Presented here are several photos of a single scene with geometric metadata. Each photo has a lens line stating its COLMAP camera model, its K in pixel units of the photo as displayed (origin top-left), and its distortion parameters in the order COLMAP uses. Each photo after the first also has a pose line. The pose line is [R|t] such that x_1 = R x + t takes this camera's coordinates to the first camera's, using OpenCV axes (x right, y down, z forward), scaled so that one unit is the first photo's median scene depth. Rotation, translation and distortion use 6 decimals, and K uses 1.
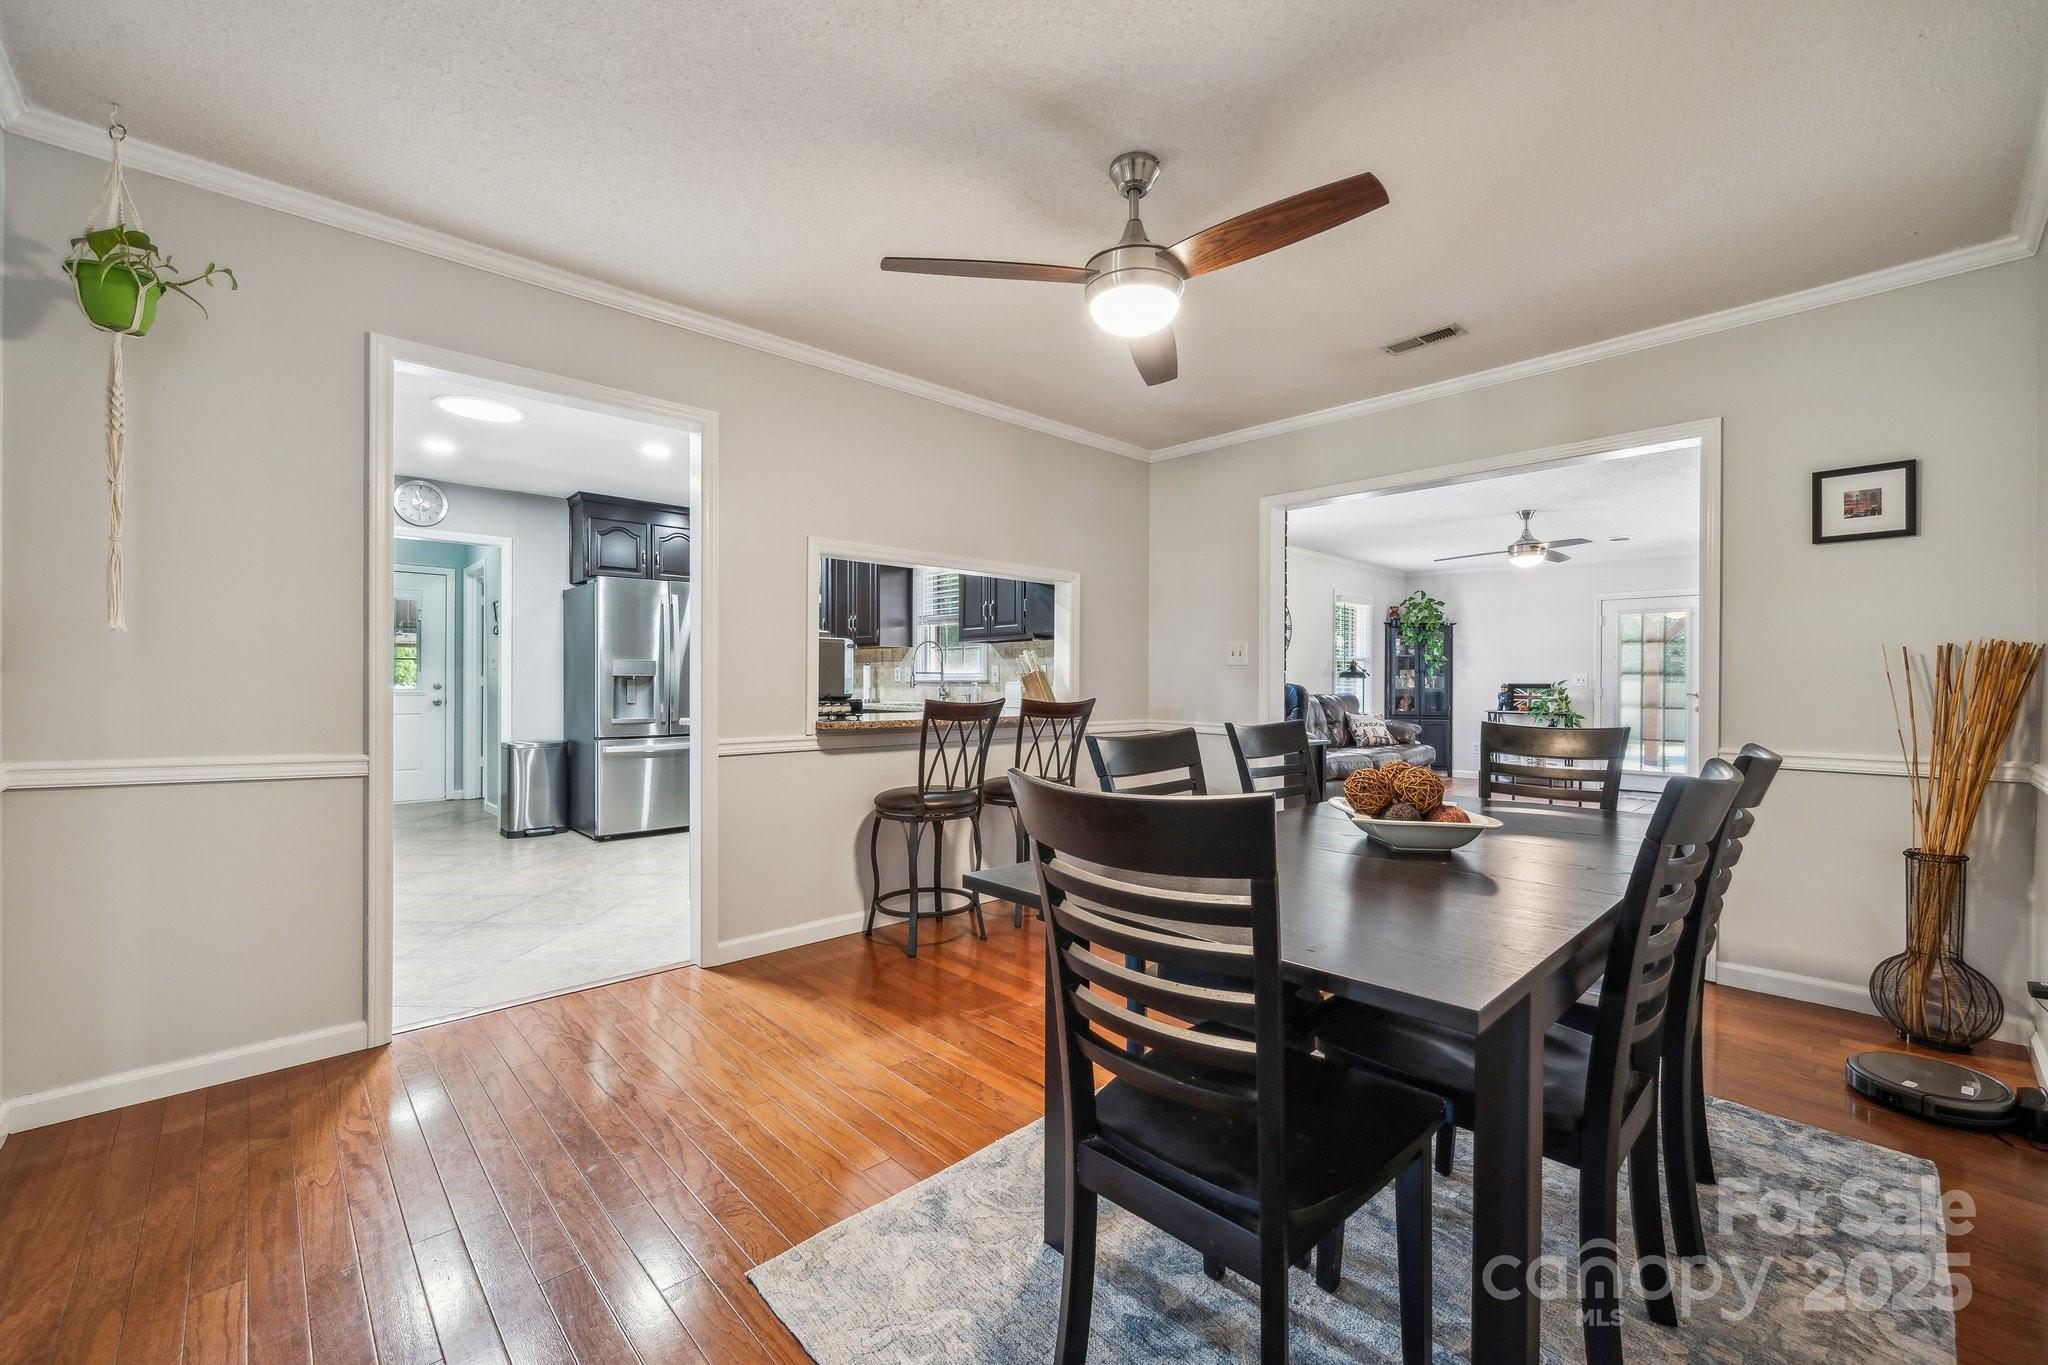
lens RADIAL K [[854.0, 0, 1029.9], [0, 854.0, 676.6], [0, 0, 1]] dist [-0.002148, -0.001092]
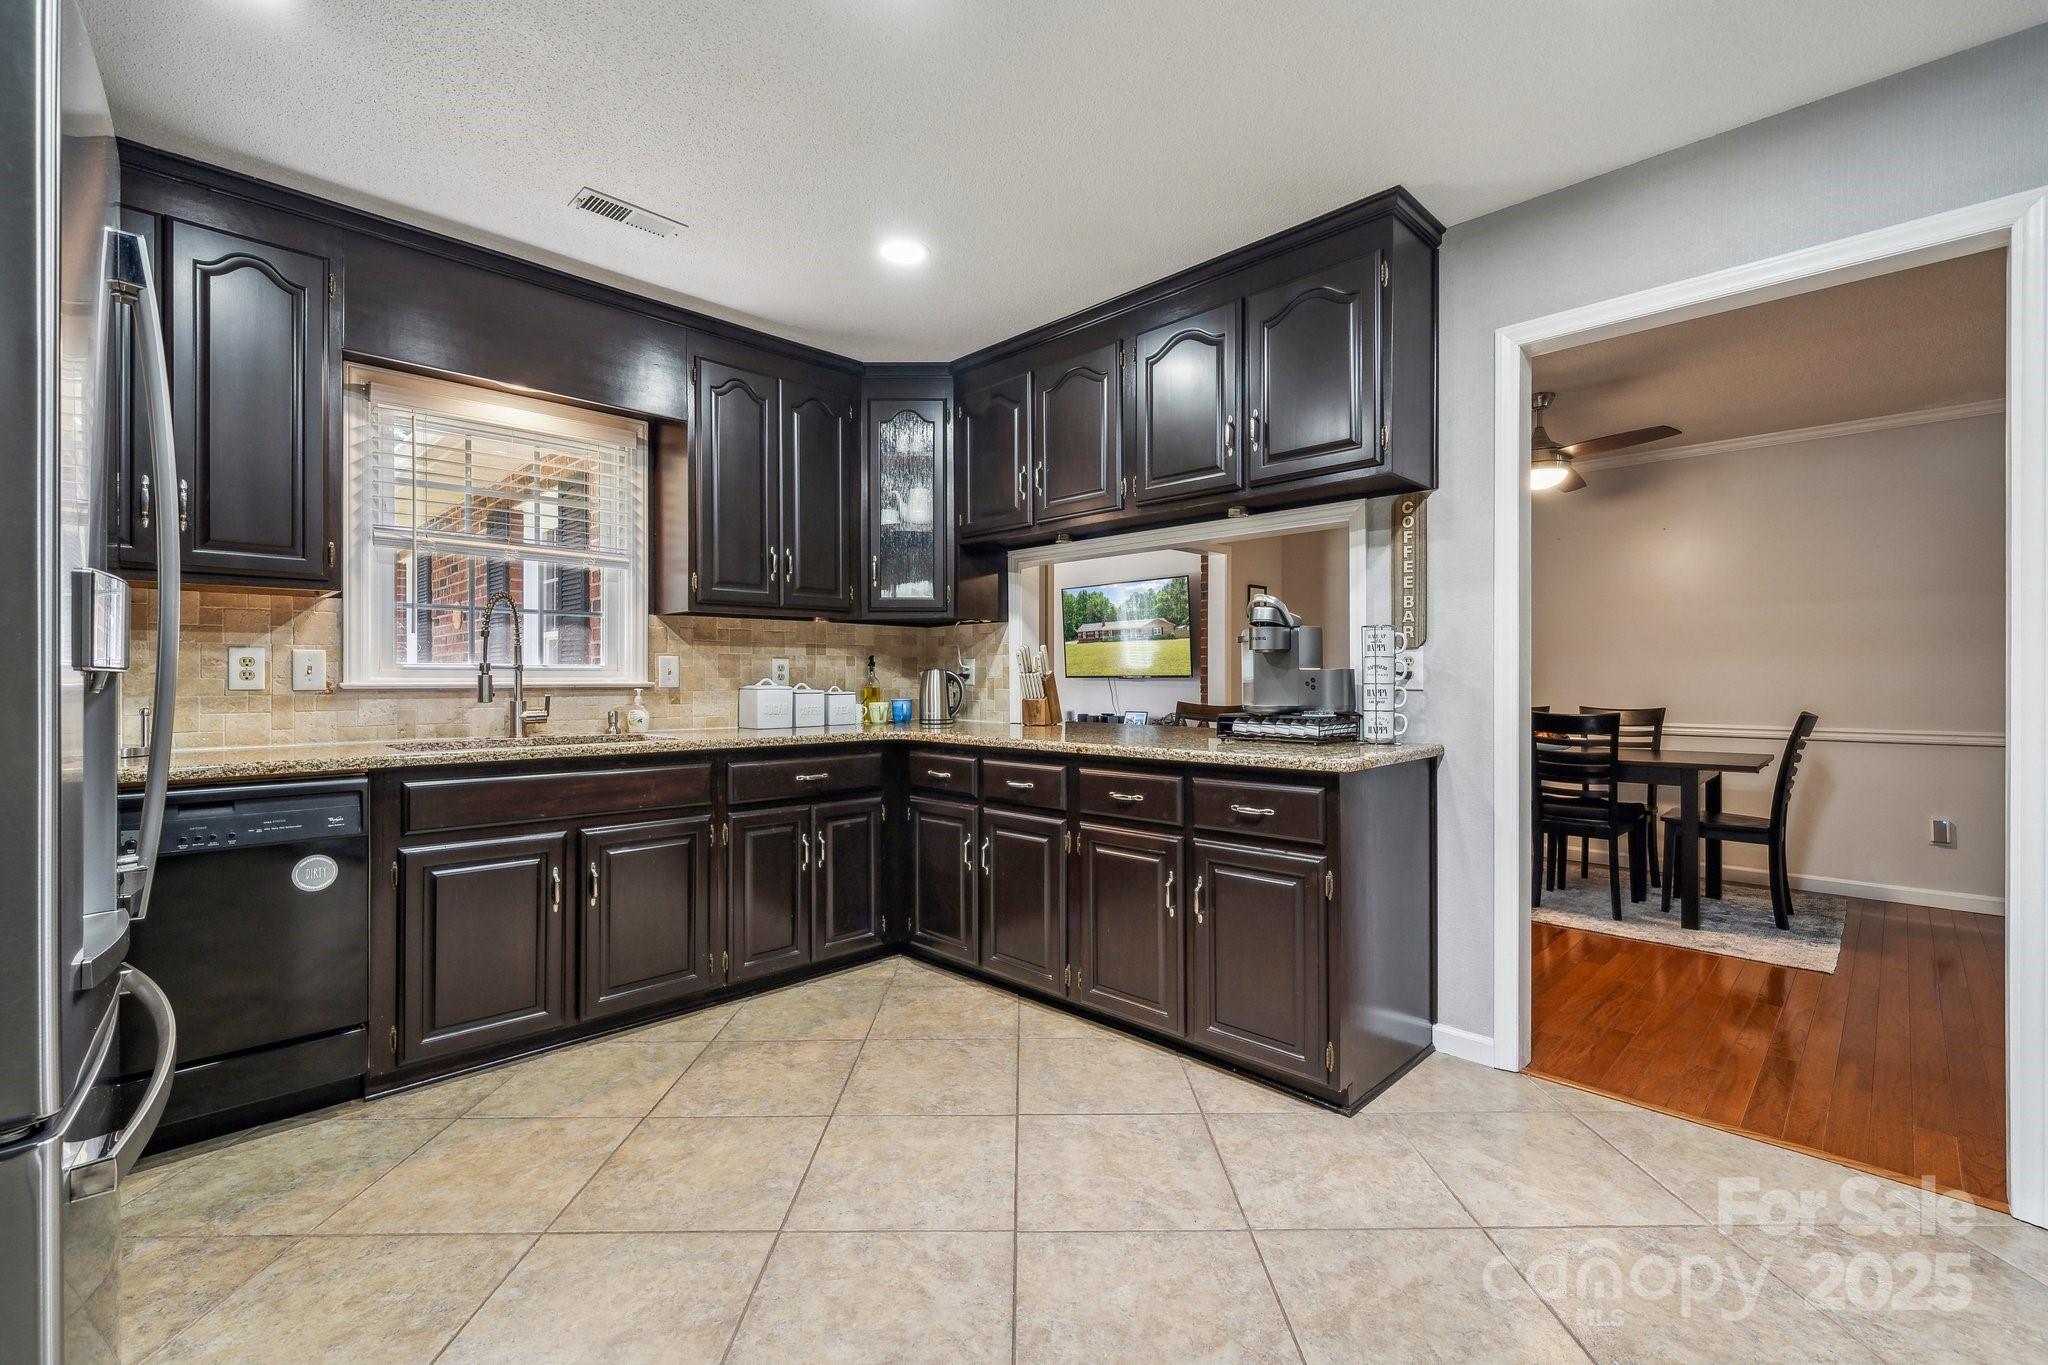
lens RADIAL K [[866.8, 0, 1055.1], [0, 866.8, 672.7], [0, 0, 1]] dist [-0.004680, 0.000177]
pose [[-0.056188, 0.006436, 0.998399, -0.590697], [-0.002449, 0.999975, -0.006584, 0.000679], [-0.998417, -0.002815, -0.056171, 0.764661]]
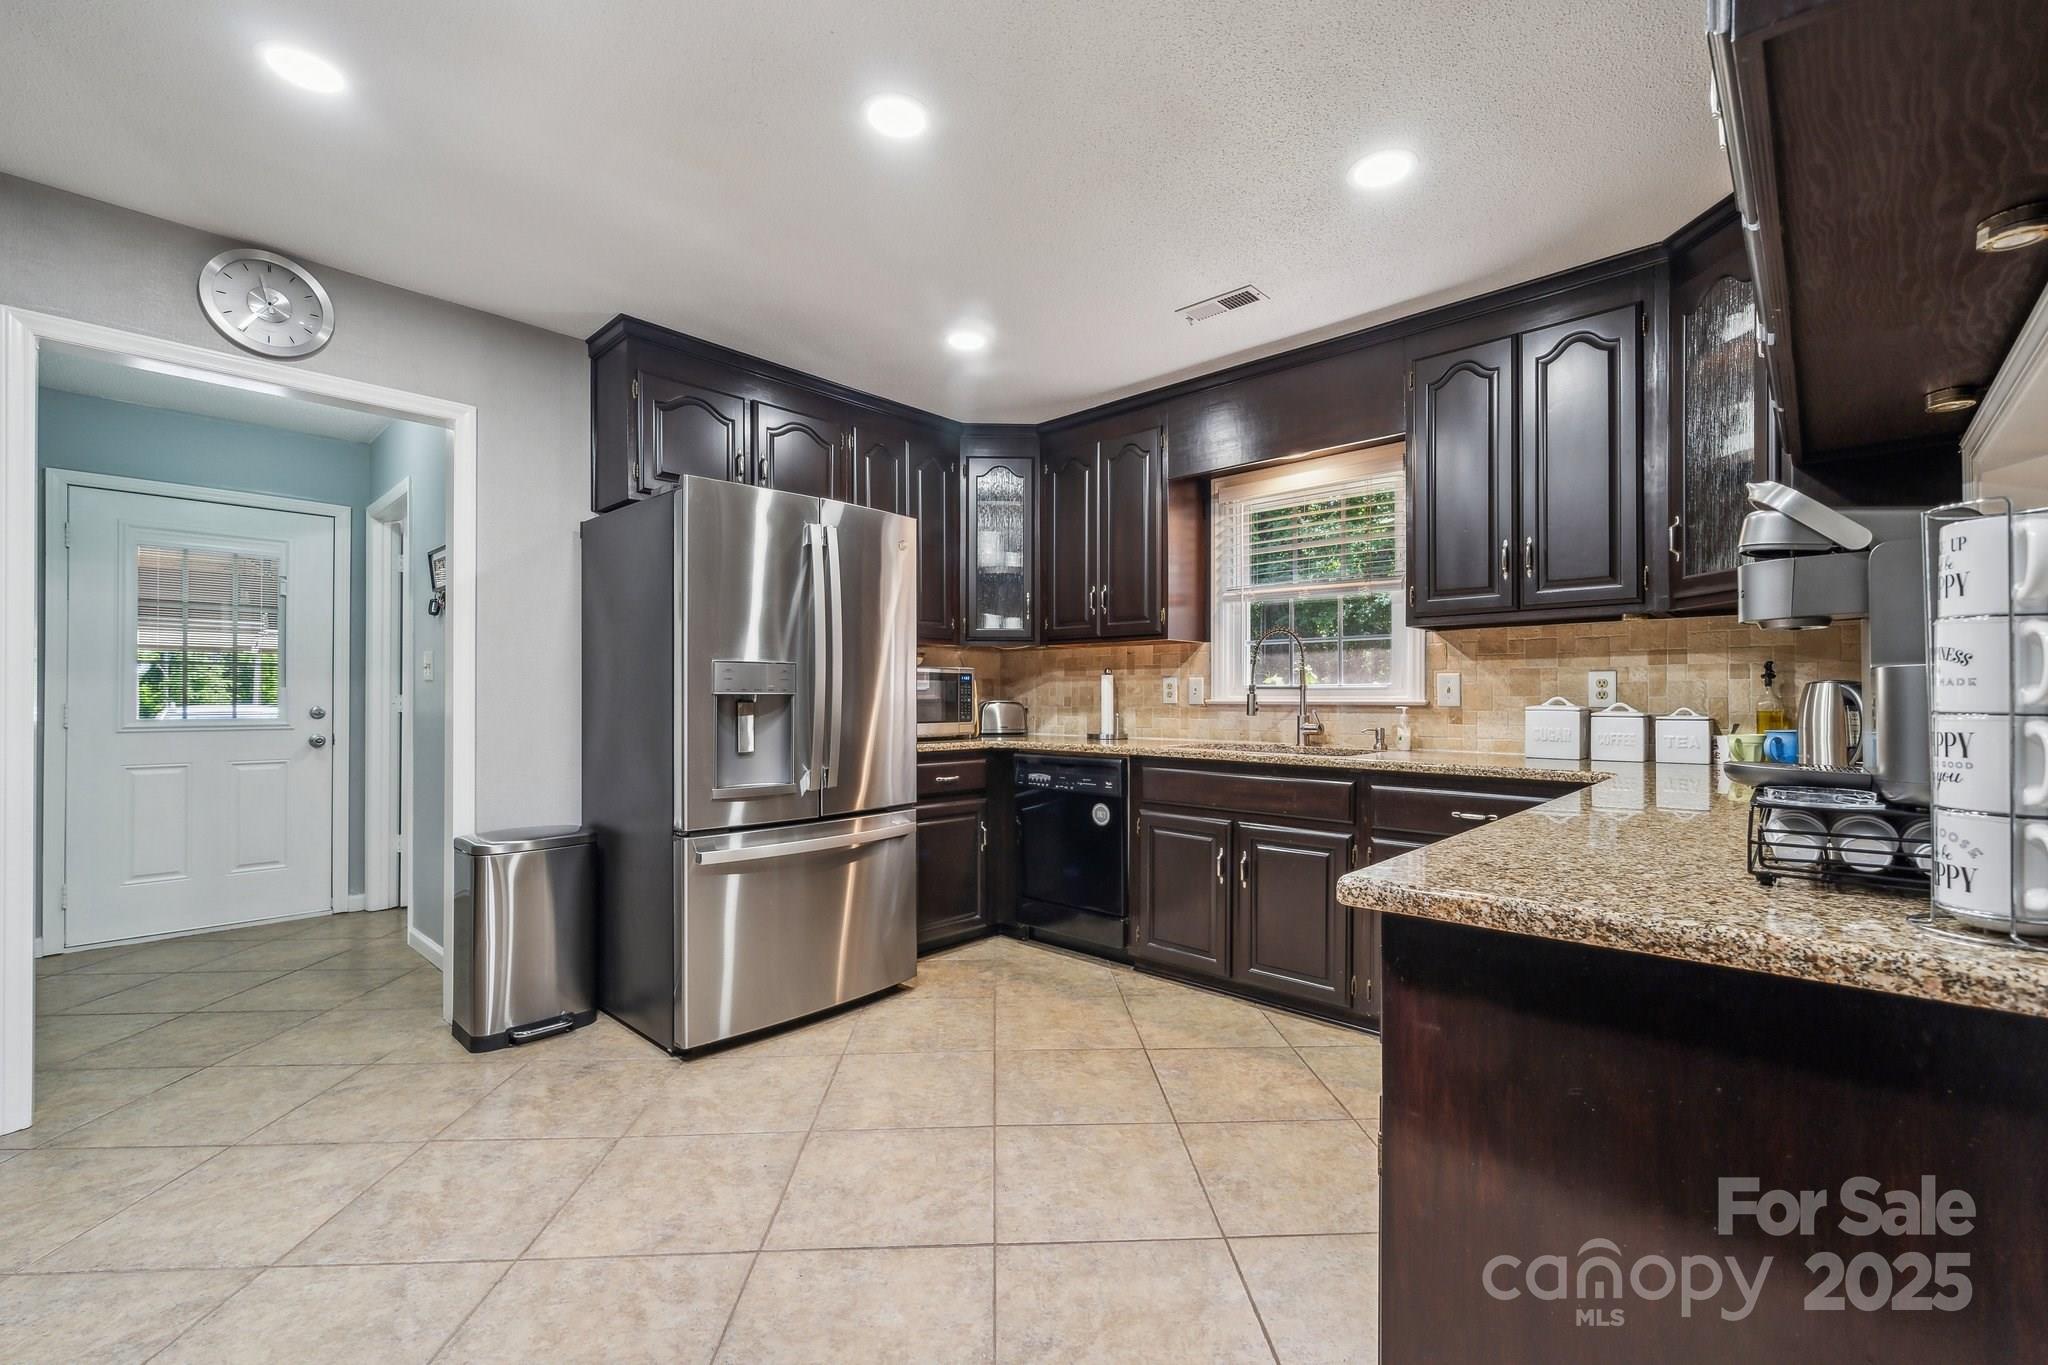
lens RADIAL K [[854.0, 0, 1025.7], [0, 854.0, 688.6], [0, 0, 1]] dist [-0.002148, -0.001092]
pose [[0.997122, -0.001594, 0.075799, -0.328102], [0.001873, 0.999992, -0.003618, -0.002124], [-0.075793, 0.003750, 0.997117, 0.488462]]
